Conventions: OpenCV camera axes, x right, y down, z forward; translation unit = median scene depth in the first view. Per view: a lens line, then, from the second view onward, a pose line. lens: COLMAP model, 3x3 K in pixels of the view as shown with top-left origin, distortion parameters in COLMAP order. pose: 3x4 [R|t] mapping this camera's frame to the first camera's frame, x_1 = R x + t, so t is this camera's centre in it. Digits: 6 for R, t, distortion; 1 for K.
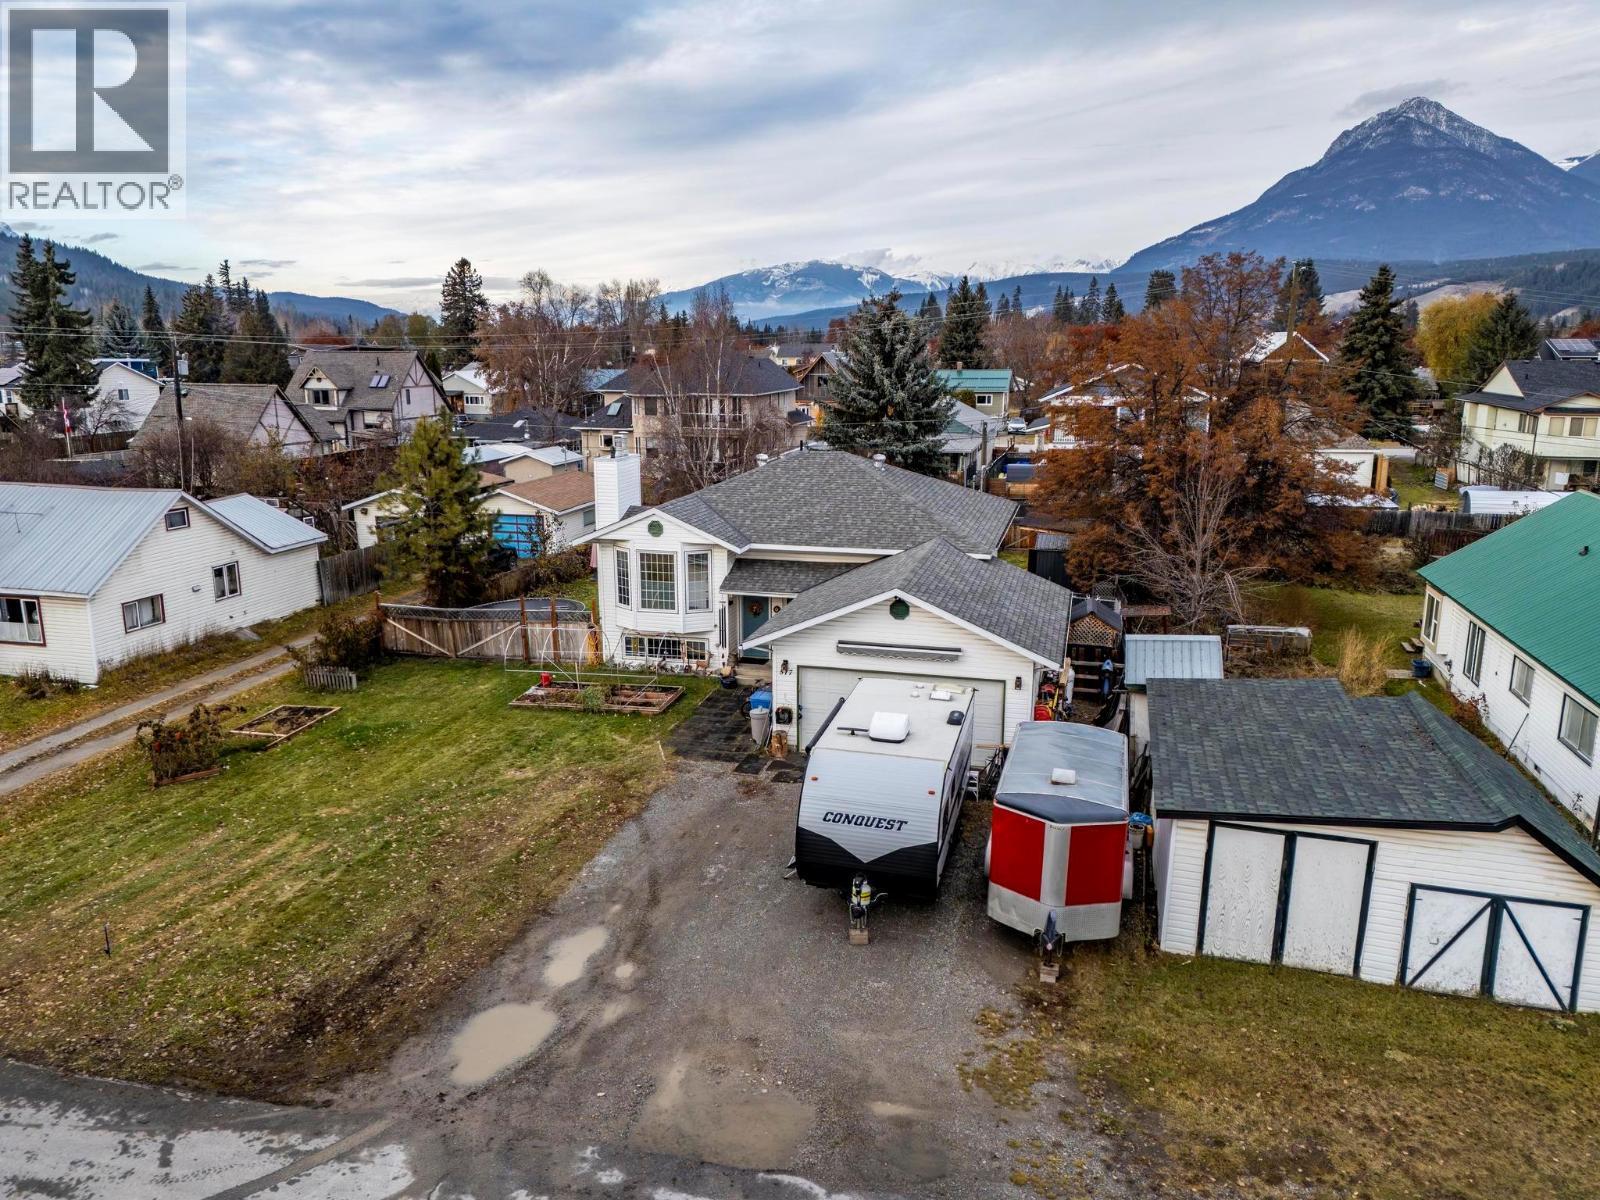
lens RADIAL K [[1162.9, 0, 793.0], [0, 1162.9, 595.4], [0, 0, 1]] dist [0.080749, -0.061079]
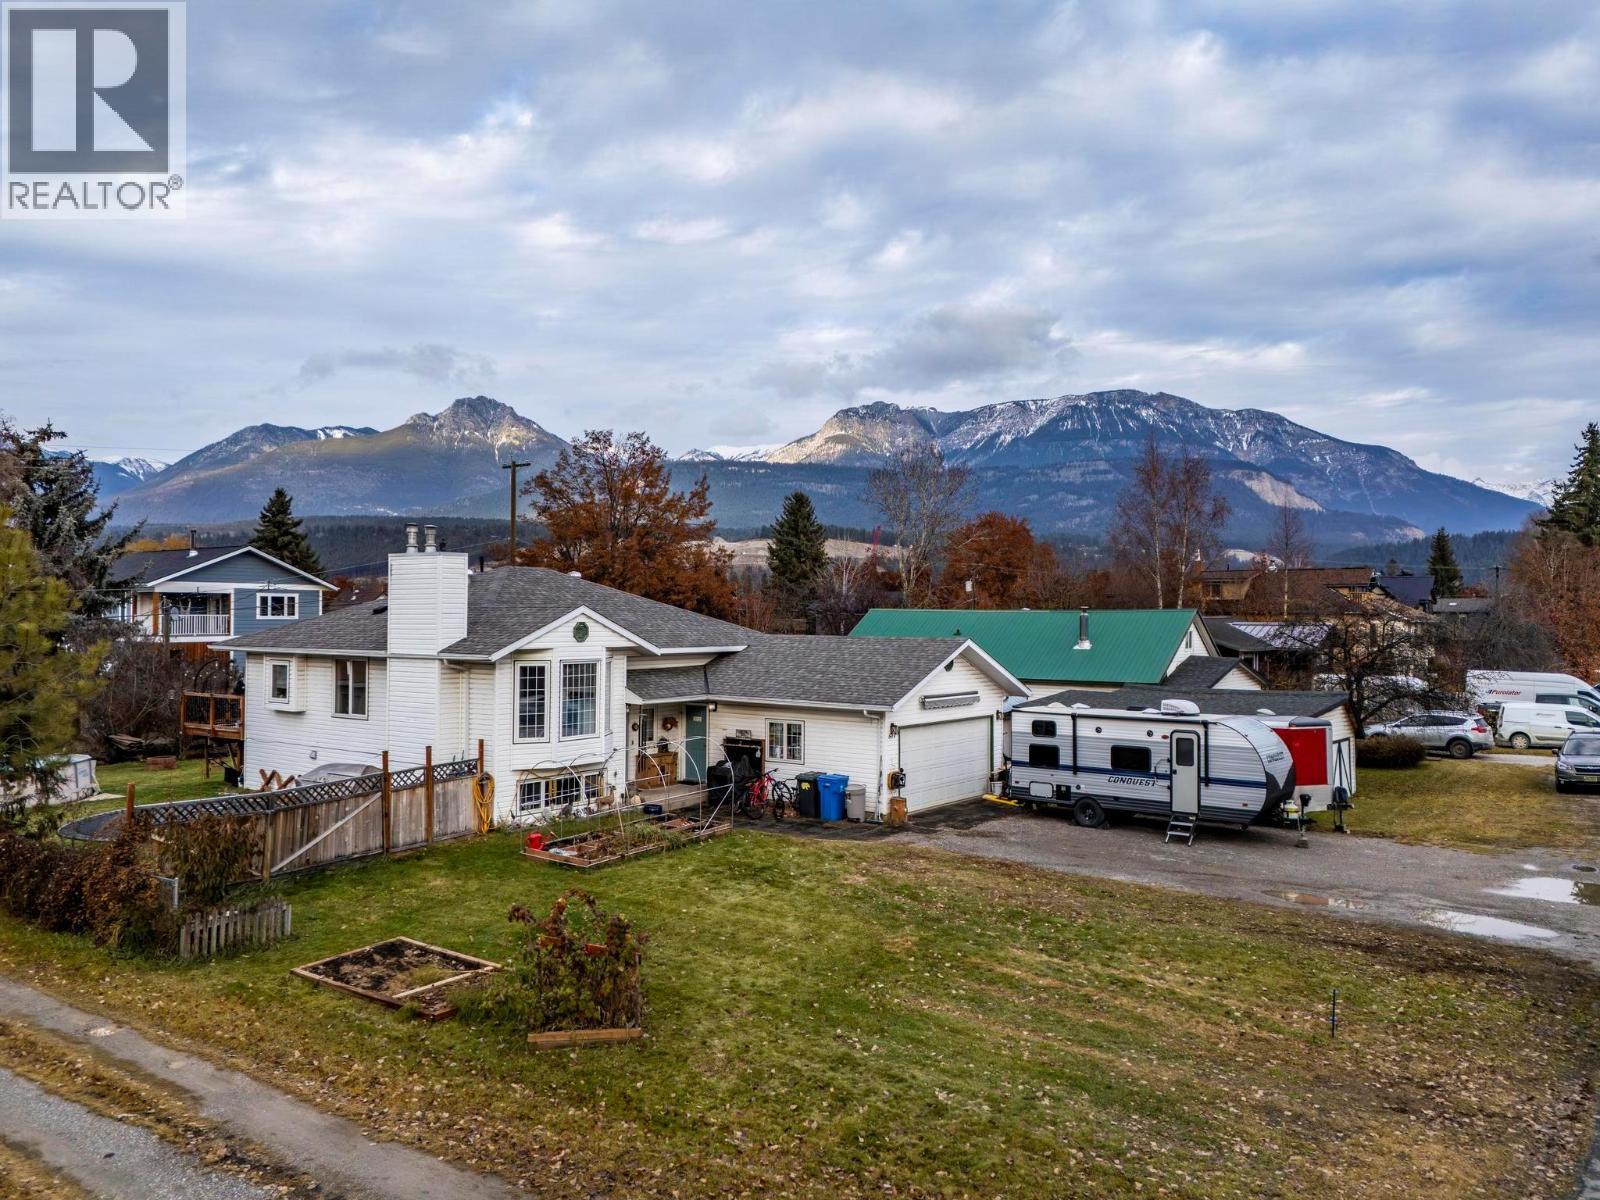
lens RADIAL K [[1162.9, 0, 802.5], [0, 1162.9, 603.6], [0, 0, 1]] dist [0.080749, -0.061079]
pose [[0.382004, 0.013437, 0.924063, -0.799433], [0.190893, 0.977184, -0.093124, 0.027638], [-0.904231, 0.211971, 0.370723, 0.559340]]
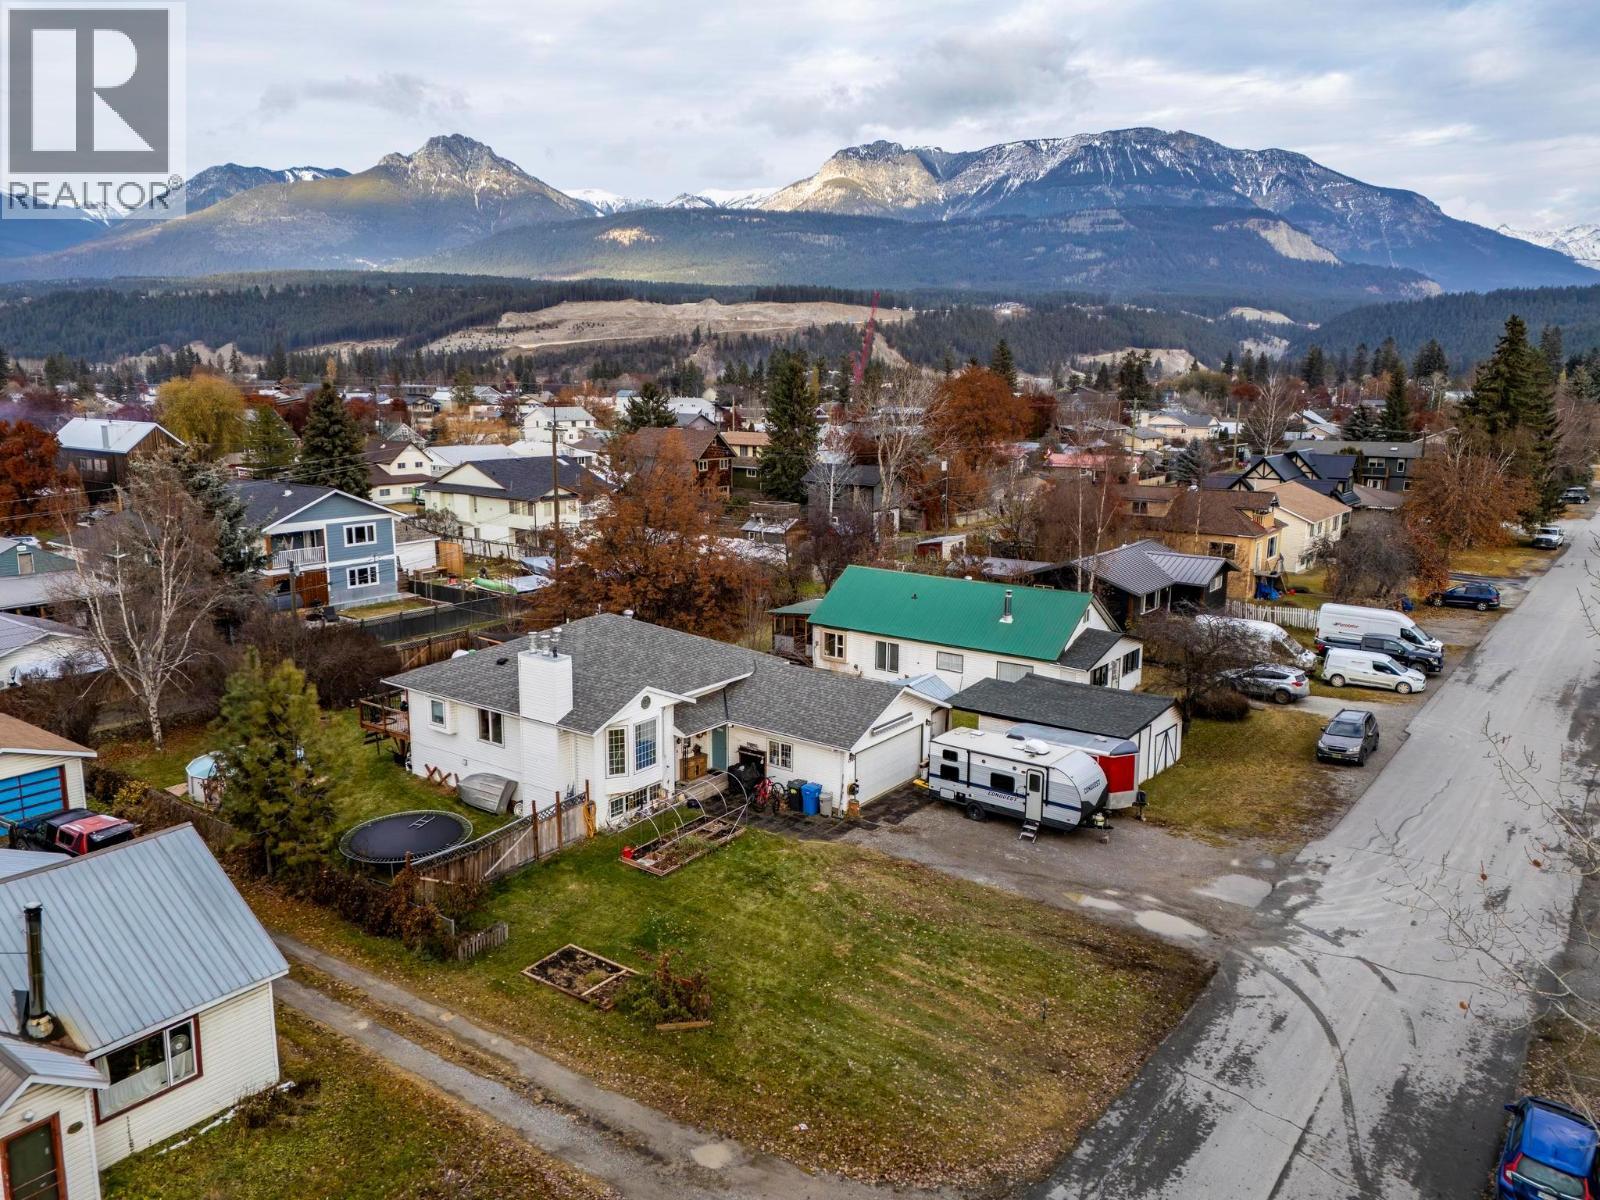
lens RADIAL K [[1162.9, 0, 802.1], [0, 1162.9, 598.6], [0, 0, 1]] dist [0.080749, -0.061079]
pose [[0.379461, -0.170238, 0.909411, -1.143529], [0.190955, 0.976174, 0.103058, -0.256927], [-0.905288, 0.134551, 0.402927, 0.344834]]
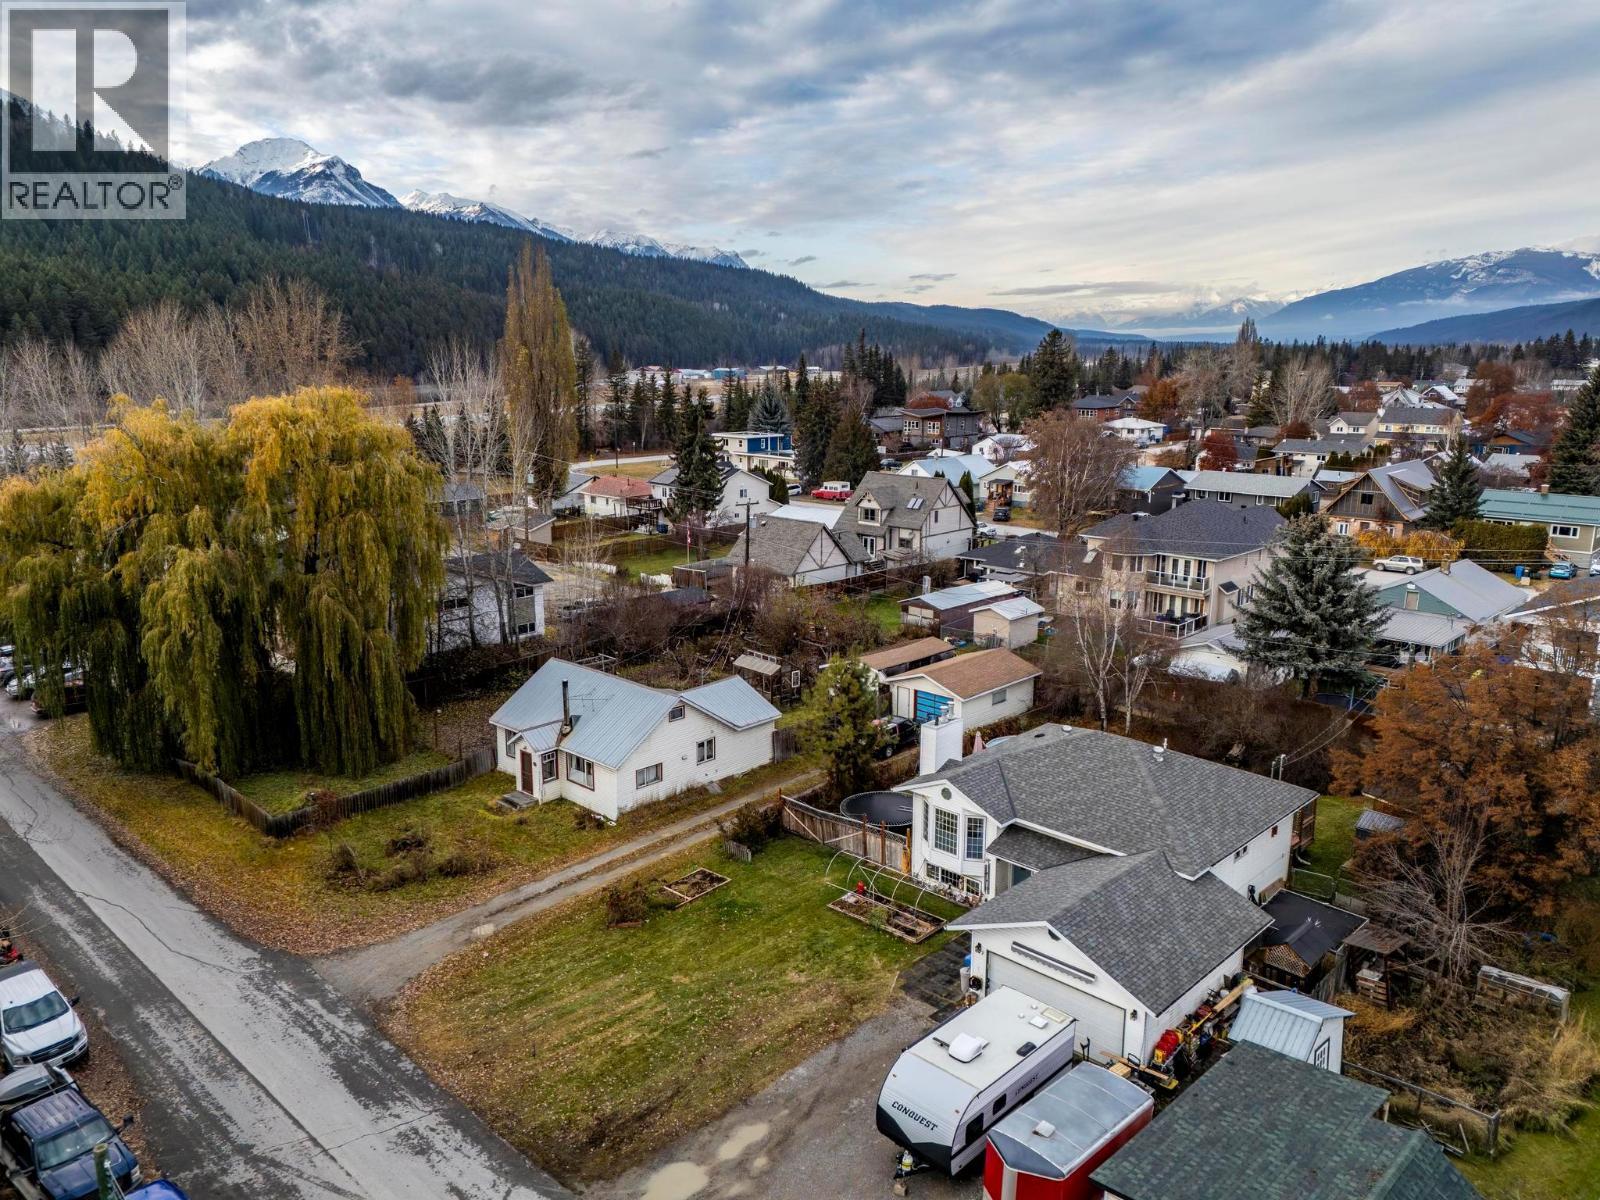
lens RADIAL K [[1162.9, 0, 805.4], [0, 1162.9, 594.9], [0, 0, 1]] dist [0.080749, -0.061079]
pose [[0.873665, 0.108451, -0.474286, 0.352101], [-0.110220, 0.993613, 0.024169, -0.300390], [0.473878, 0.031160, 0.880039, -0.270015]]
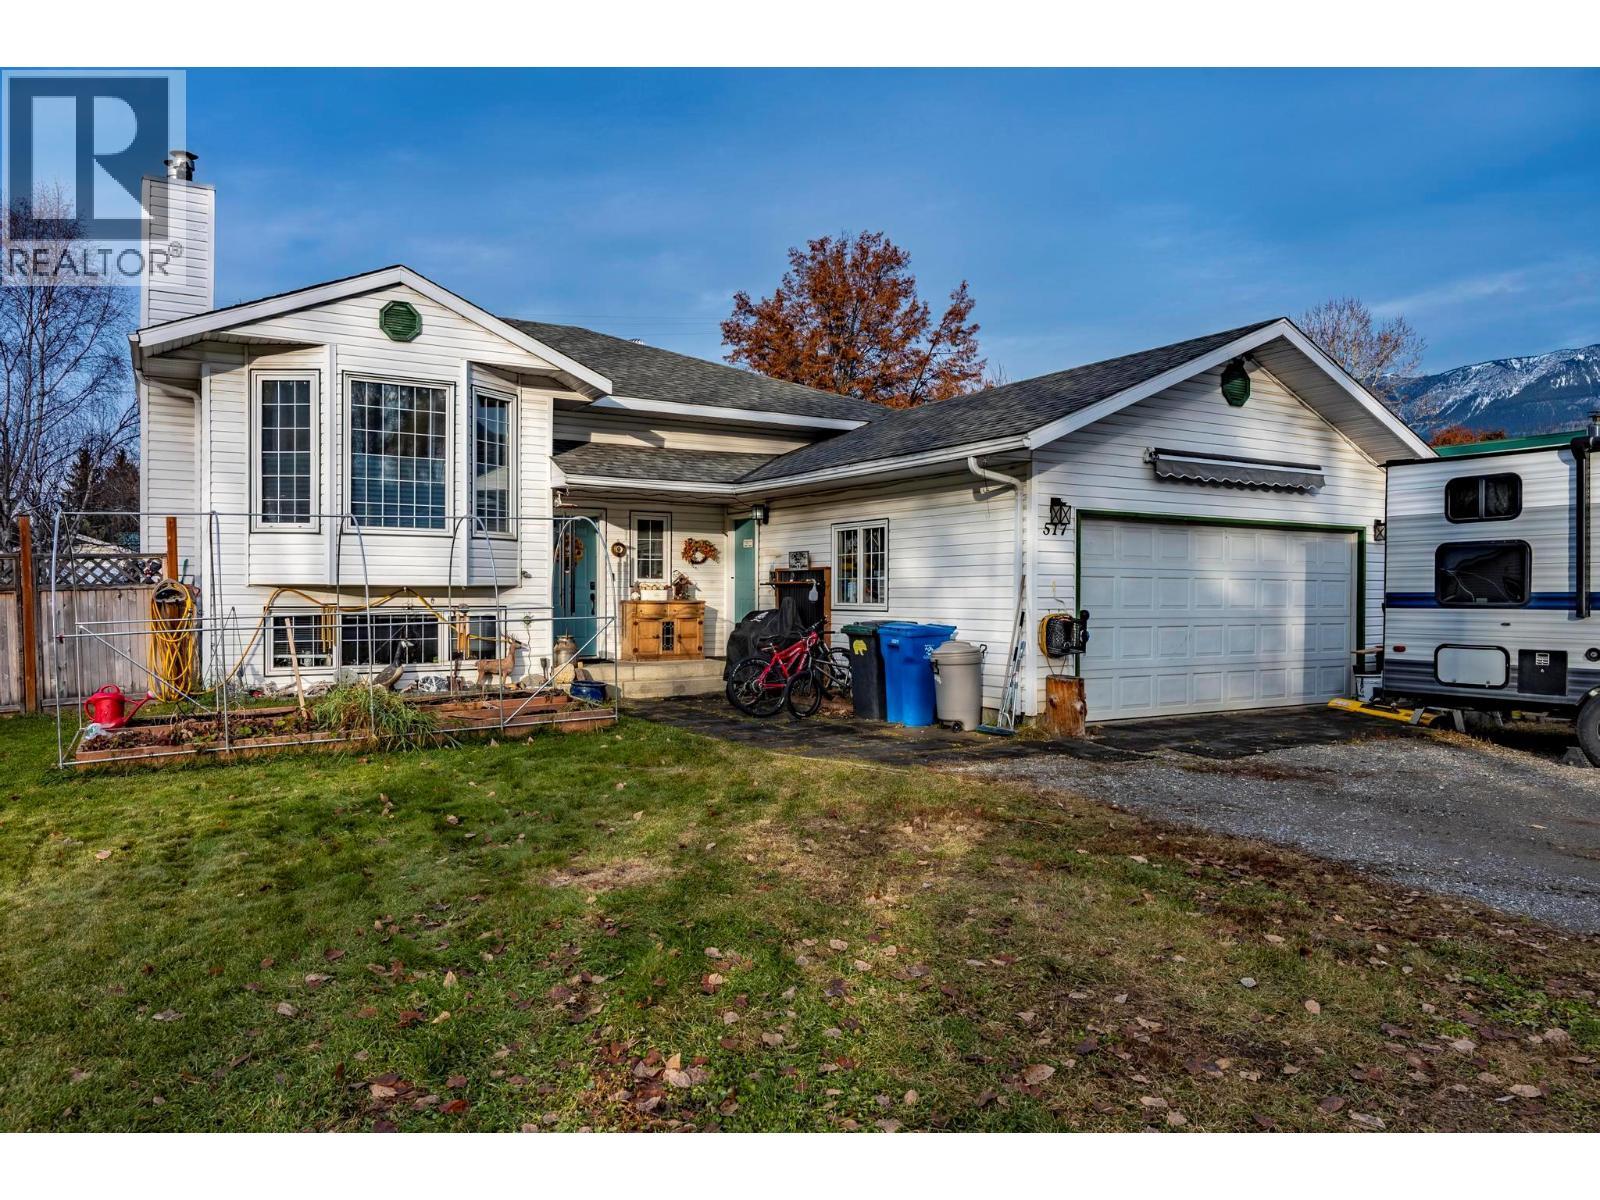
lens RADIAL K [[1079.7, 0, 795.3], [0, 1079.7, 599.5], [0, 0, 1]] dist [-0.015288, -0.001159]
pose [[0.709924, -0.001628, 0.704277, -0.282142], [0.145906, 0.978642, -0.144814, 0.109957], [-0.688999, 0.205565, 0.694999, 0.666603]]
